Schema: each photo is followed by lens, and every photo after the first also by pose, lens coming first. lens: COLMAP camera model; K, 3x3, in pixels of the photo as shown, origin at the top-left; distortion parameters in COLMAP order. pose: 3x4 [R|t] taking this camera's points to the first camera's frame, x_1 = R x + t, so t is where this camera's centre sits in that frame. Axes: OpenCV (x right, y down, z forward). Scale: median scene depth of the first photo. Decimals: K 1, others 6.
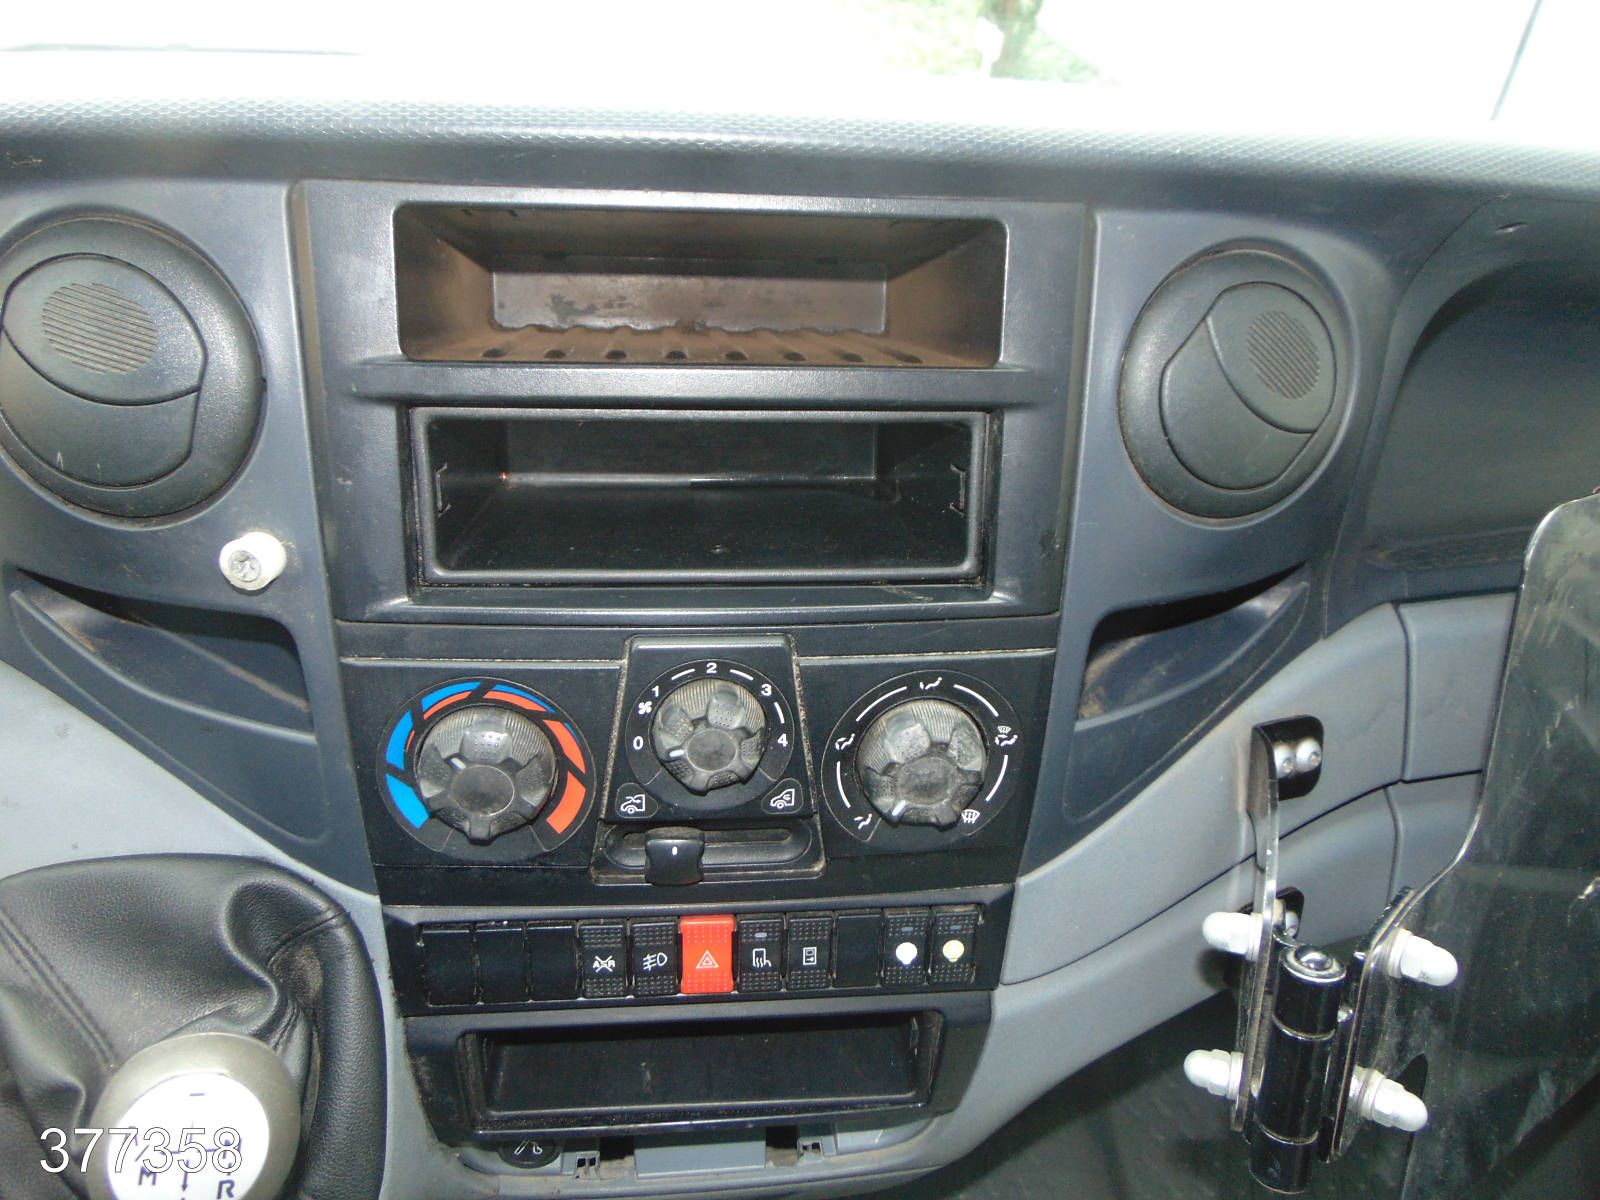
lens RADIAL K [[1167.9, 0, 800.1], [0, 1167.9, 593.6], [0, 0, 1]] dist [-0.022572, 0.016920]
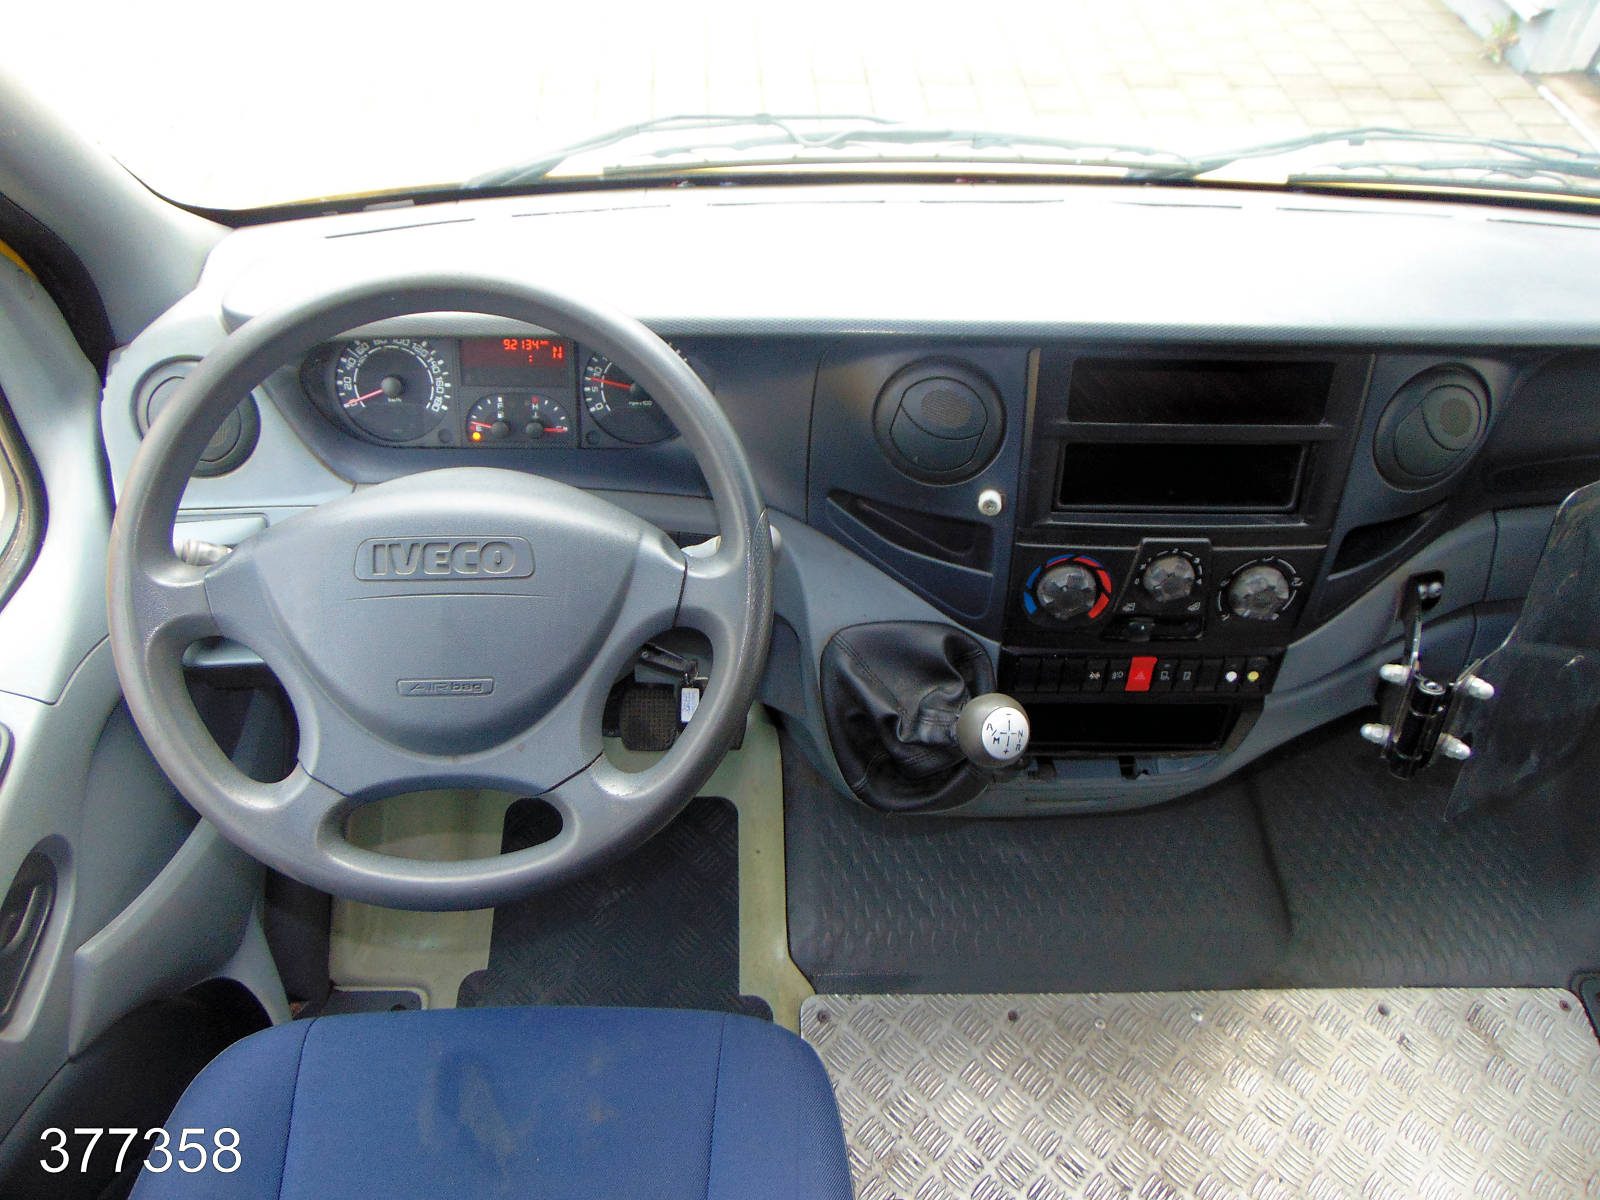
lens RADIAL K [[1167.9, 0, 795.9], [0, 1167.9, 604.6], [0, 0, 1]] dist [-0.022572, 0.016920]
pose [[0.997213, 0.038539, -0.063875, -0.641069], [-0.023007, 0.973364, 0.228108, -0.323828], [0.070964, -0.226003, 0.971538, -1.234205]]
